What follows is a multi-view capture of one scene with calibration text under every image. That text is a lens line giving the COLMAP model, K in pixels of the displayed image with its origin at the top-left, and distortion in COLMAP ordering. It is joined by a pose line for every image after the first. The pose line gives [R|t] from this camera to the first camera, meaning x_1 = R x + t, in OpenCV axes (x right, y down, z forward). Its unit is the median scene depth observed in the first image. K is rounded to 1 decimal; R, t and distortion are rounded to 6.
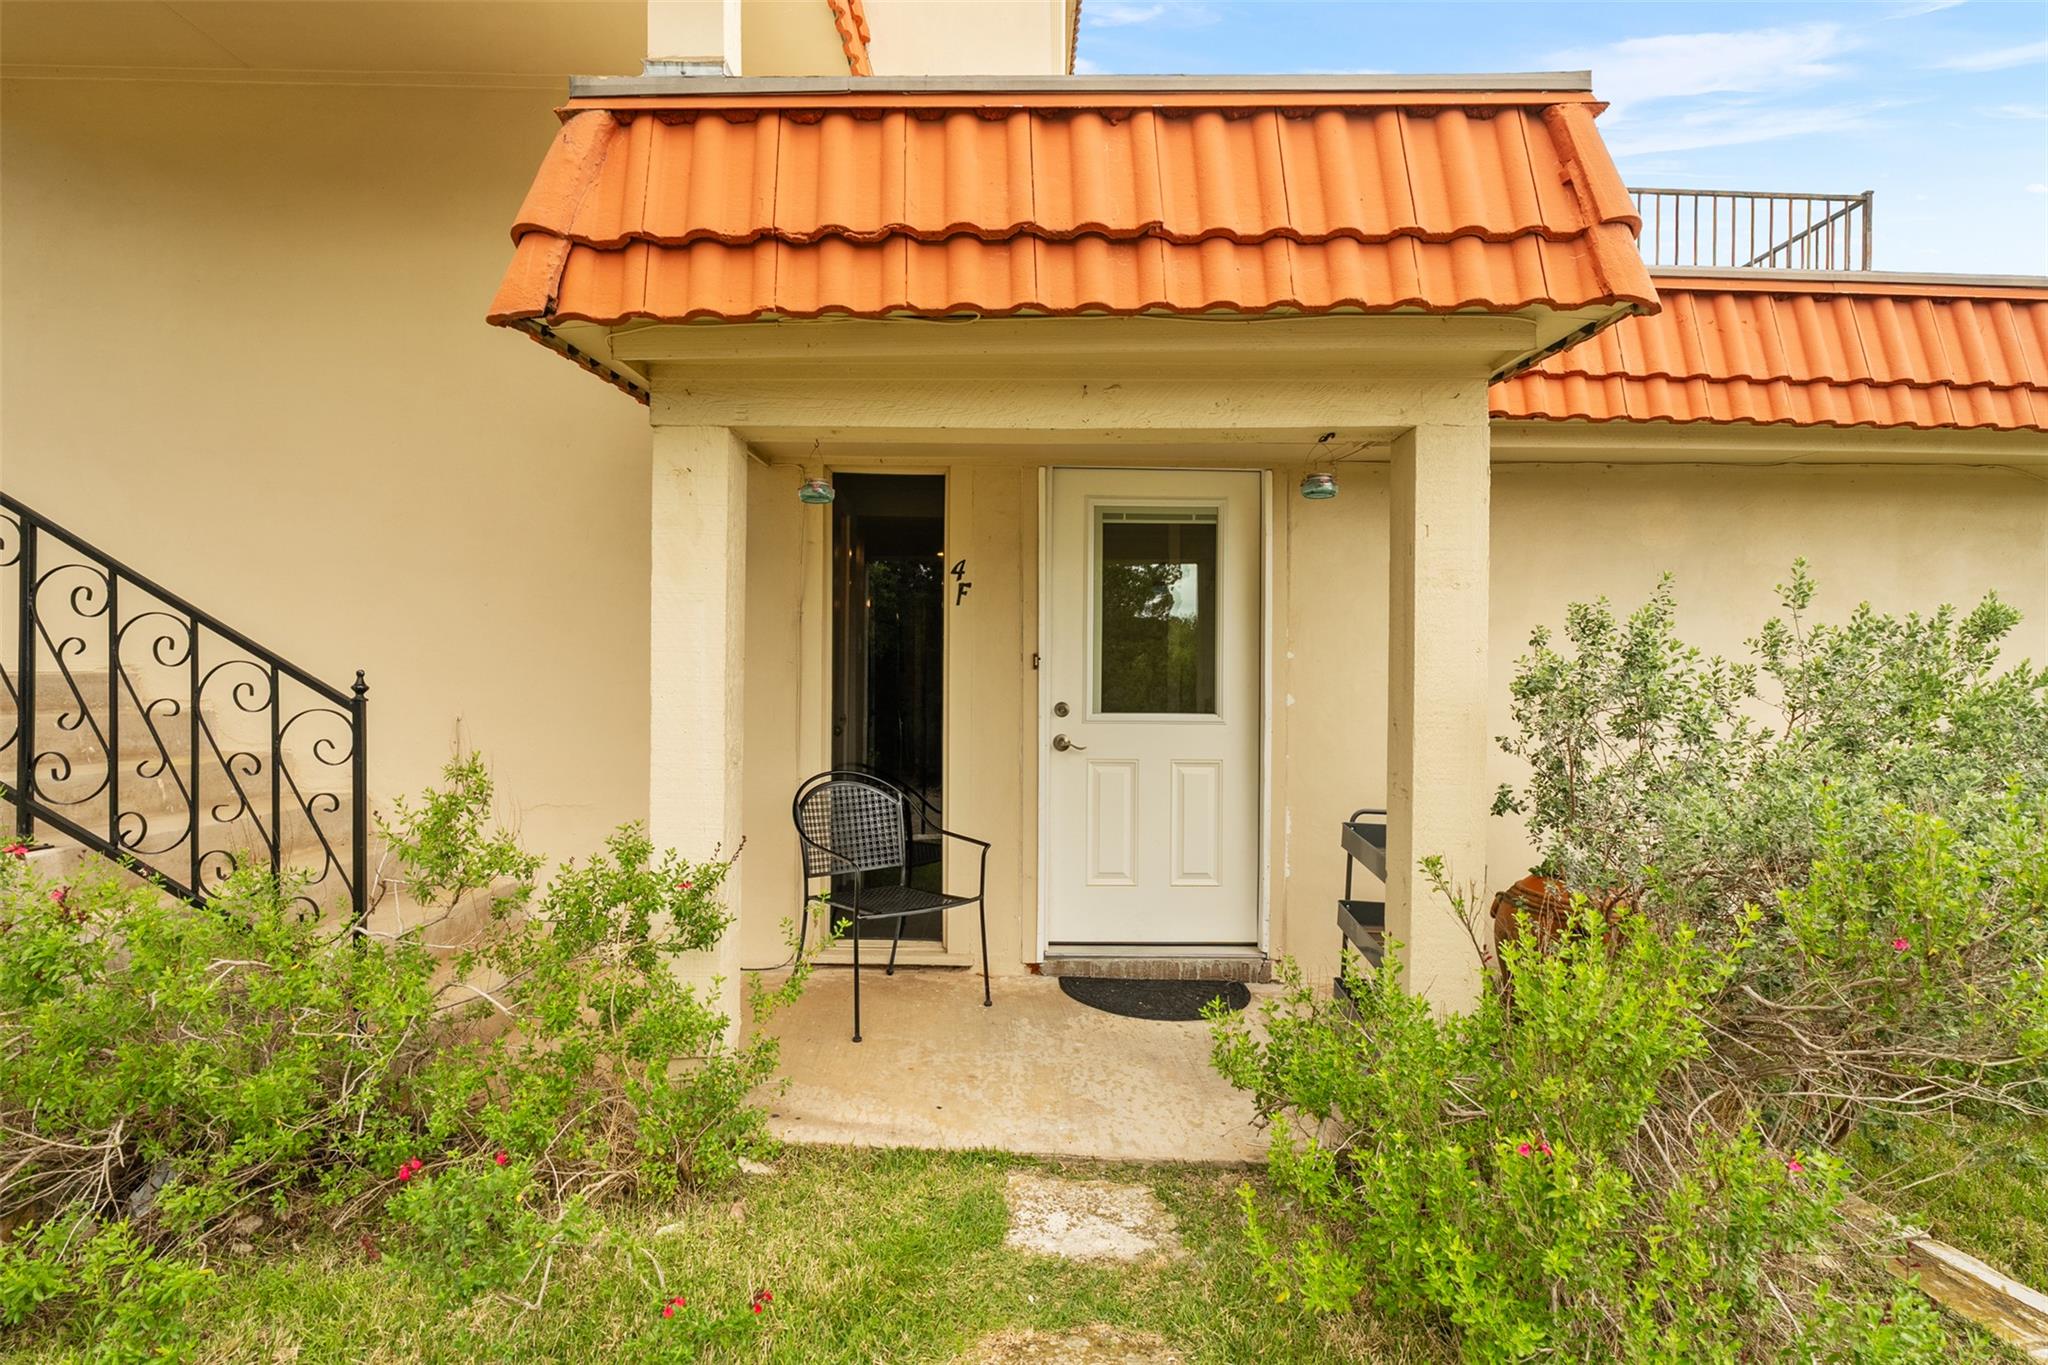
lens RADIAL K [[1050.2, 0, 1025.6], [0, 1050.2, 689.9], [0, 0, 1]] dist [0.000583, 0.000067]
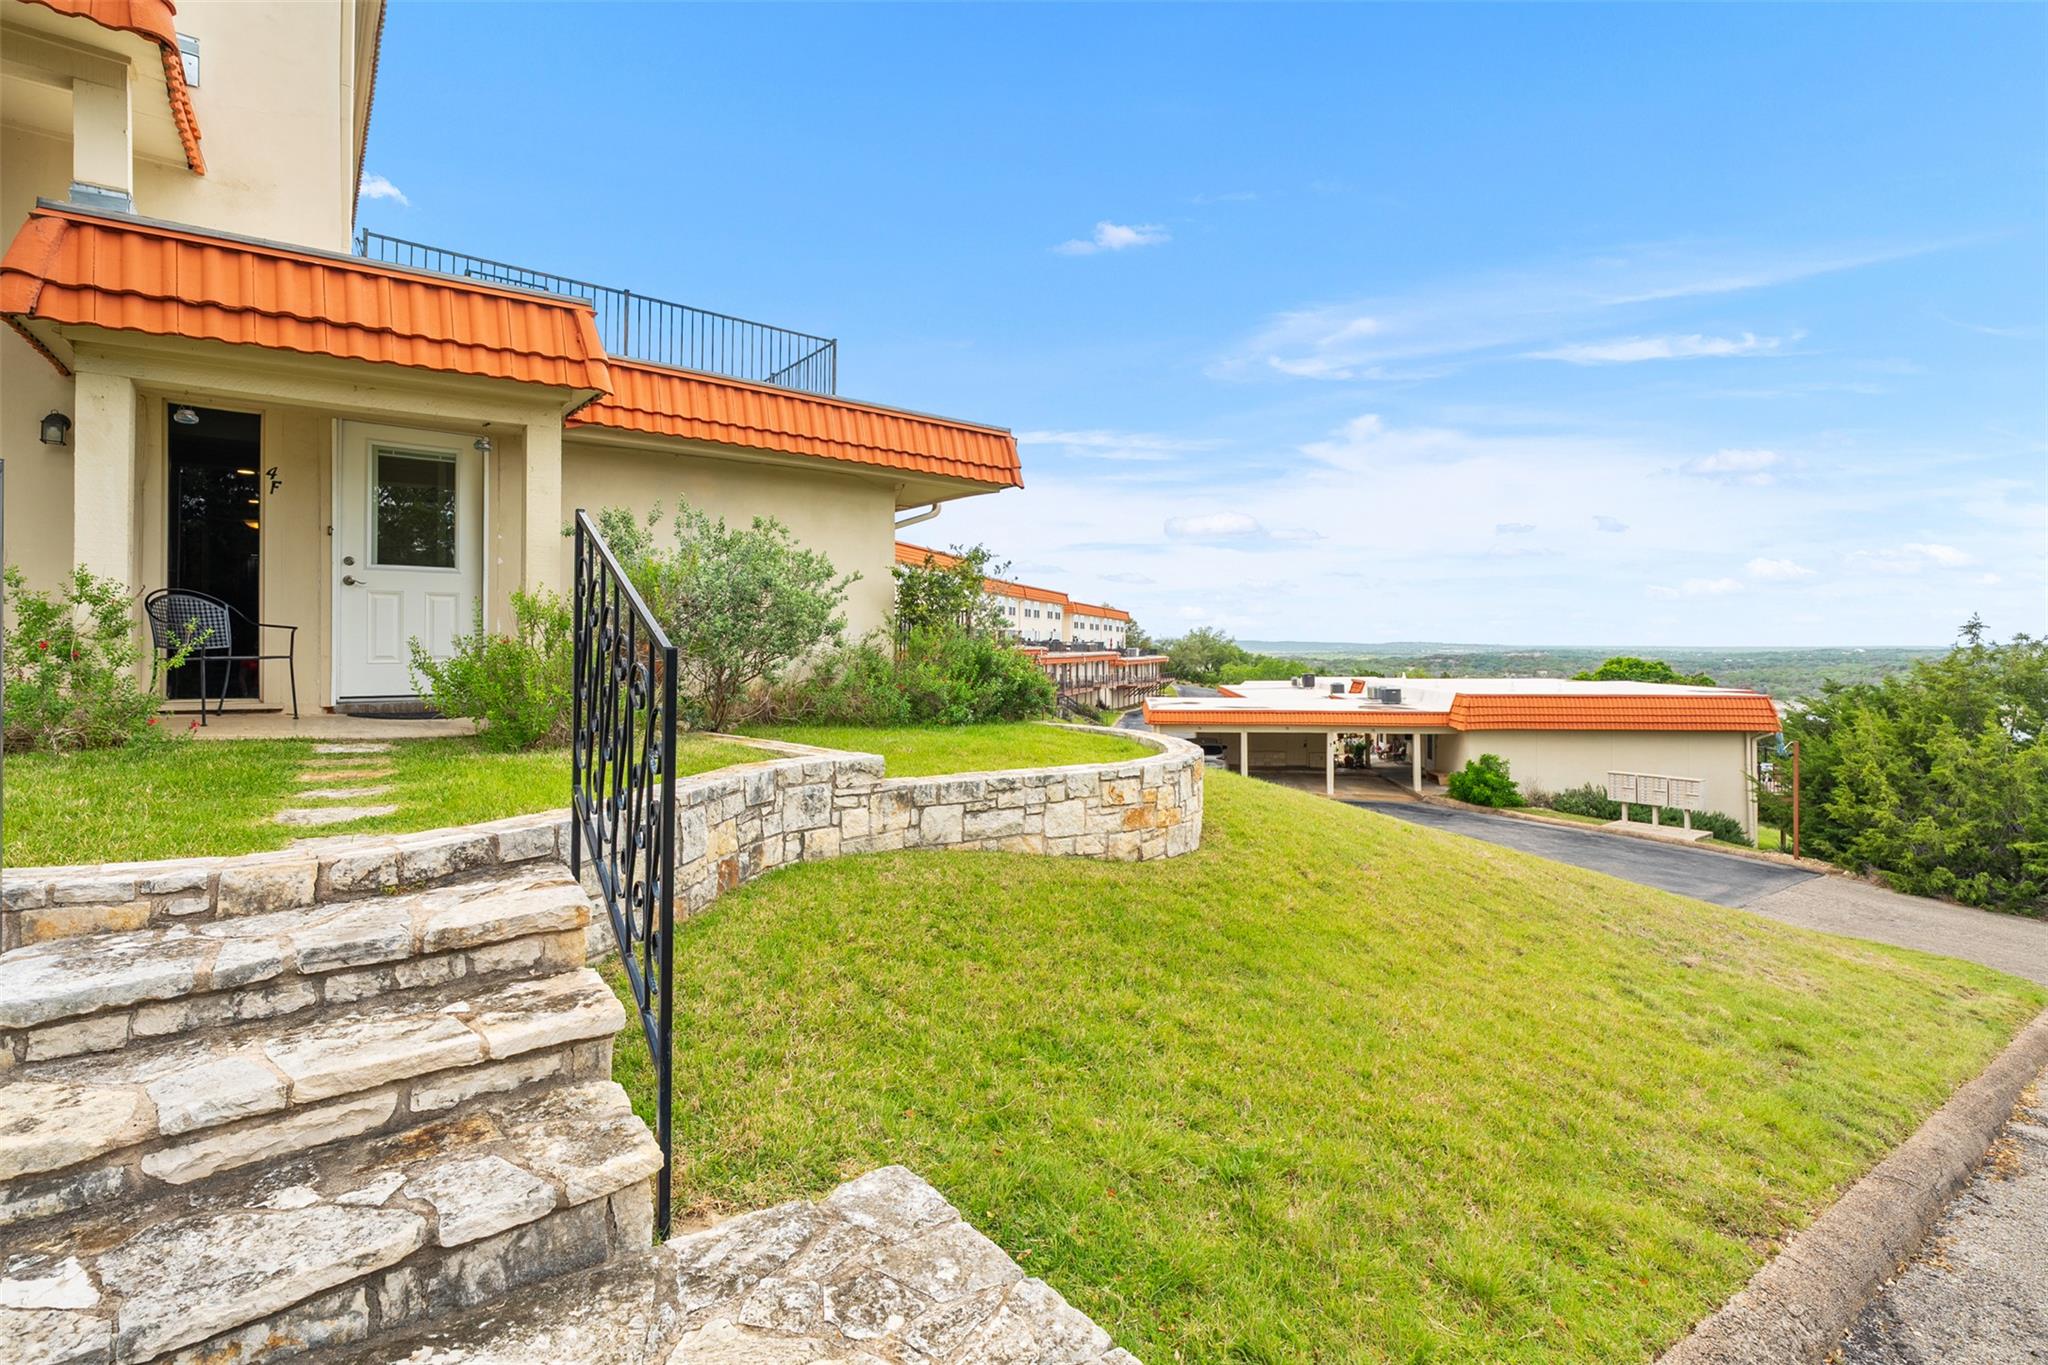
lens RADIAL K [[924.4, 0, 1016.9], [0, 924.4, 632.3], [0, 0, 1]] dist [-0.003372, 0.003303]
pose [[0.802312, 0.000818, 0.596904, 0.010559], [0.006648, 0.999925, -0.010307, 0.184751], [-0.596868, 0.012238, 0.802246, -0.999060]]
